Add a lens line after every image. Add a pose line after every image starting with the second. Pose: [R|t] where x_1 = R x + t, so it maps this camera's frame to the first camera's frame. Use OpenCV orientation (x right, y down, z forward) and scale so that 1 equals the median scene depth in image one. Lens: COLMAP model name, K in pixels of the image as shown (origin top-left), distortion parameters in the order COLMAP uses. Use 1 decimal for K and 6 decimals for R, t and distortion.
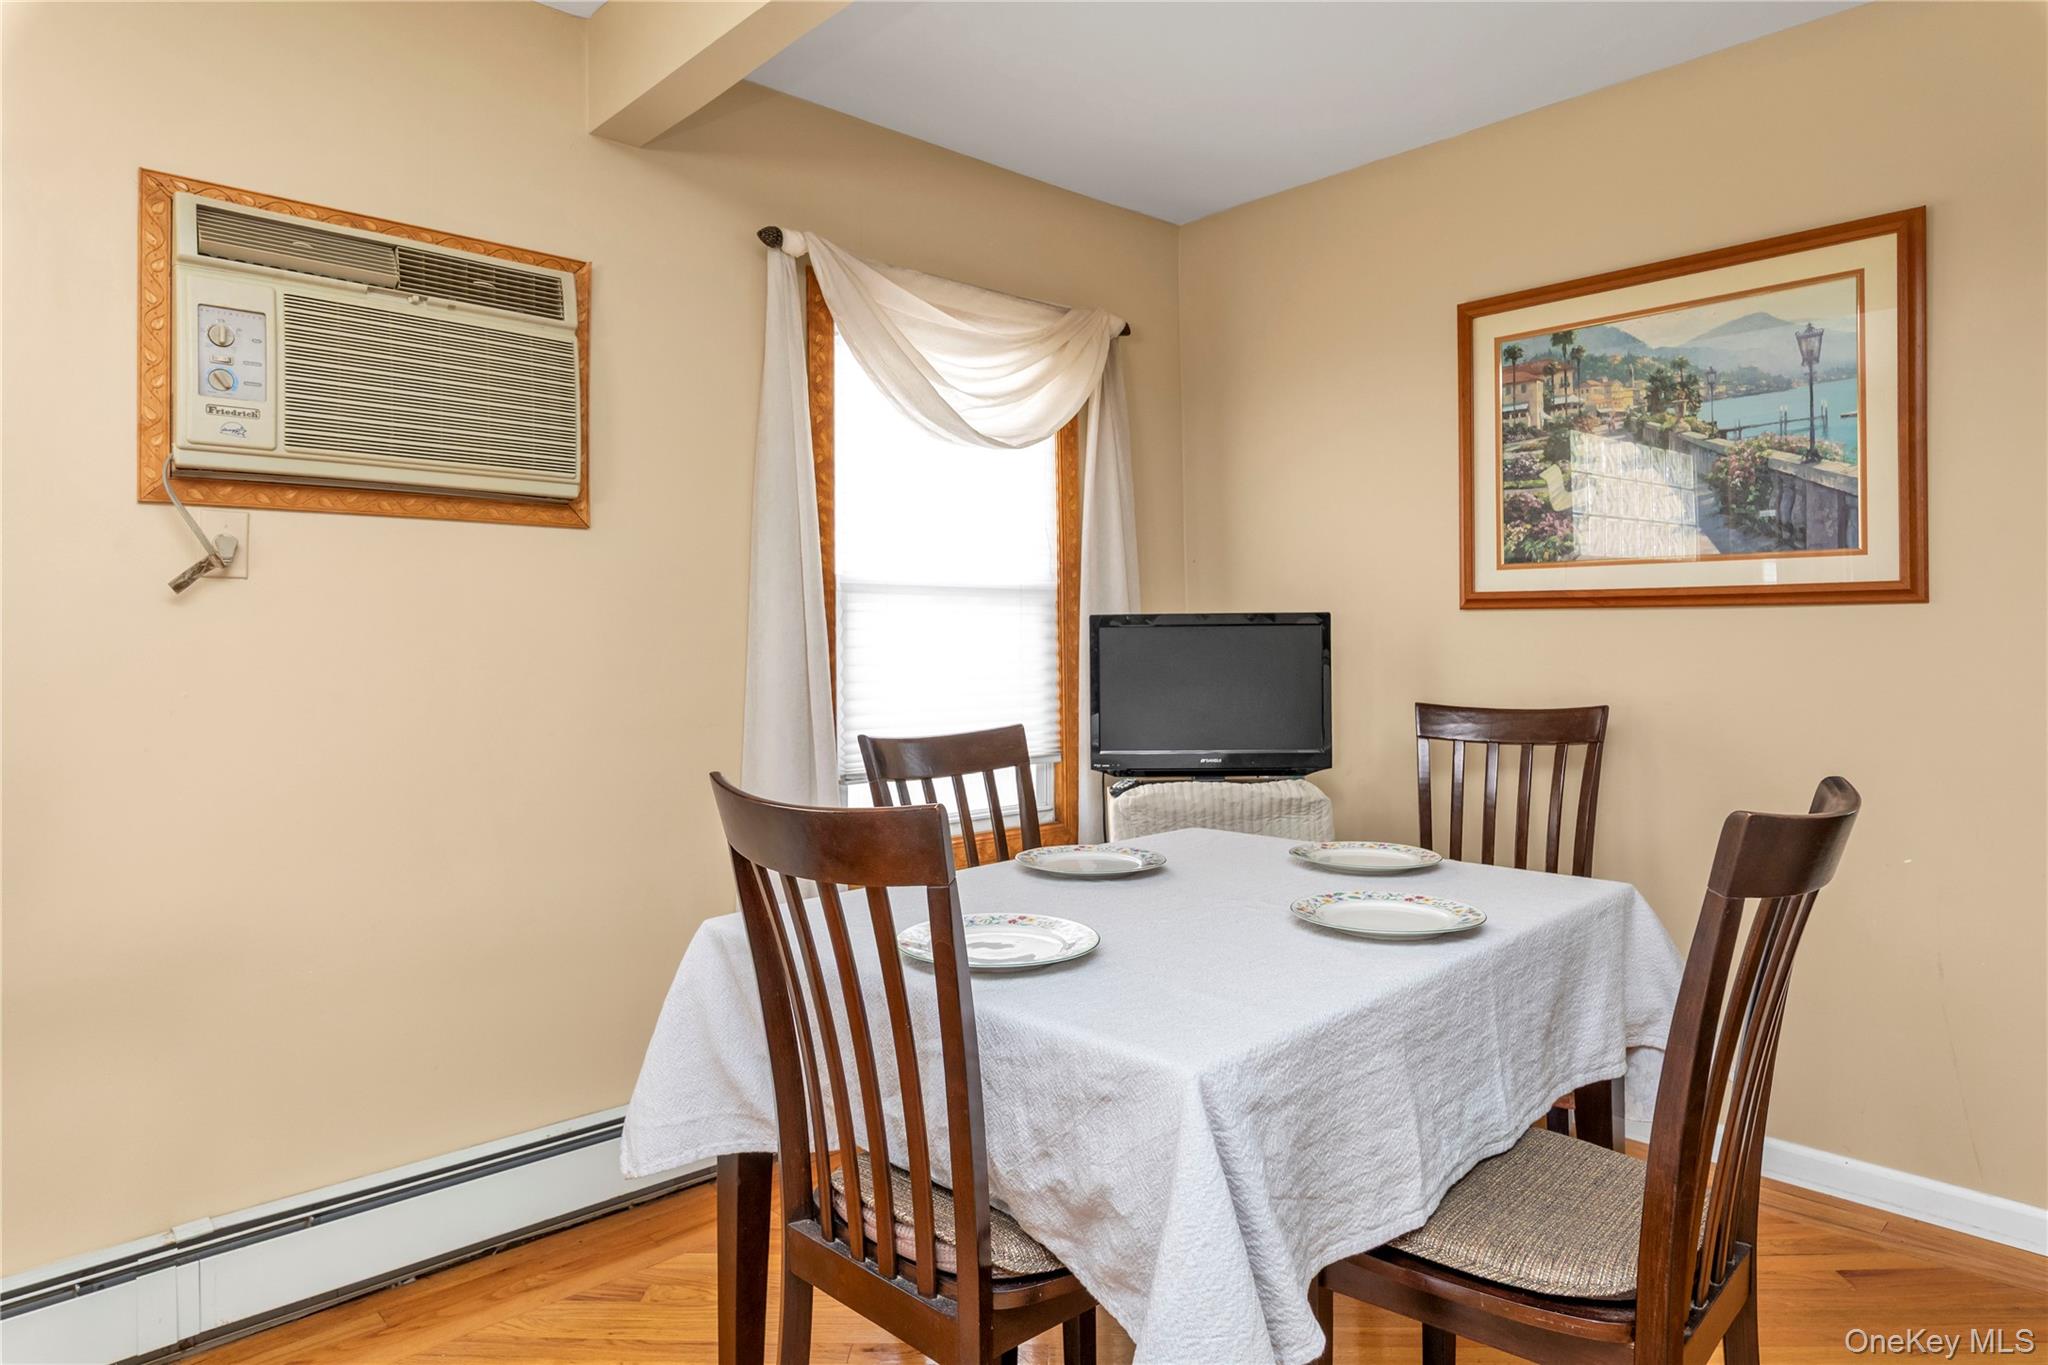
lens RADIAL K [[1166.1, 0, 1035.4], [0, 1166.1, 639.7], [0, 0, 1]] dist [-0.000248, -0.000685]
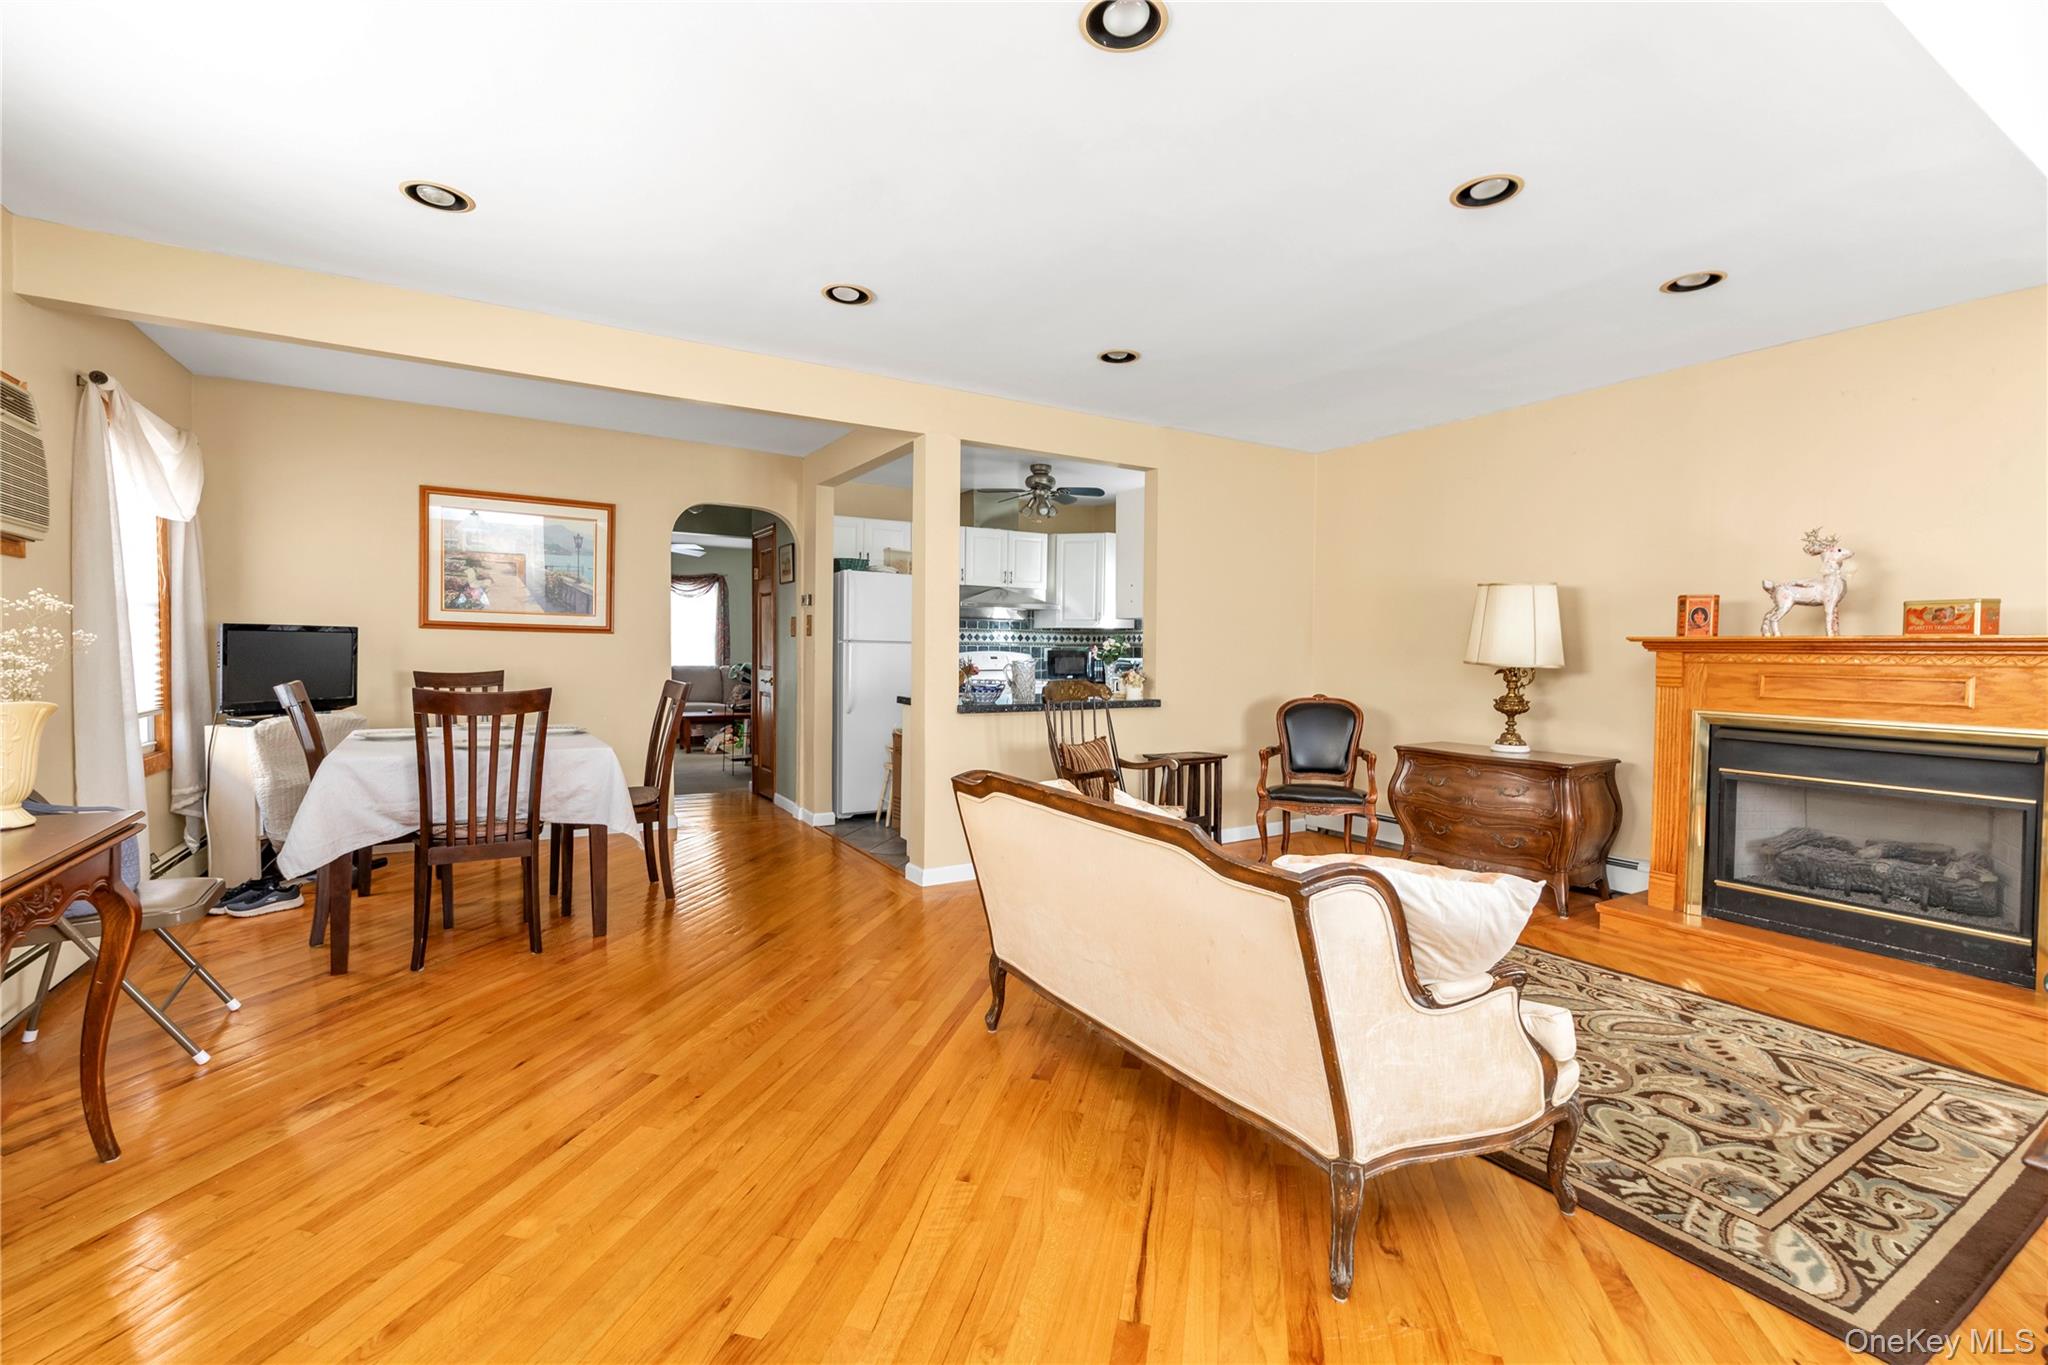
lens RADIAL K [[880.1, 0, 1019.6], [0, 880.1, 671.8], [0, 0, 1]] dist [-0.000414, 0.000065]
pose [[0.217568, -0.009673, 0.975997, -1.138412], [-0.014959, 0.999800, 0.013244, 0.018228], [-0.975931, -0.017481, 0.217380, -0.489955]]
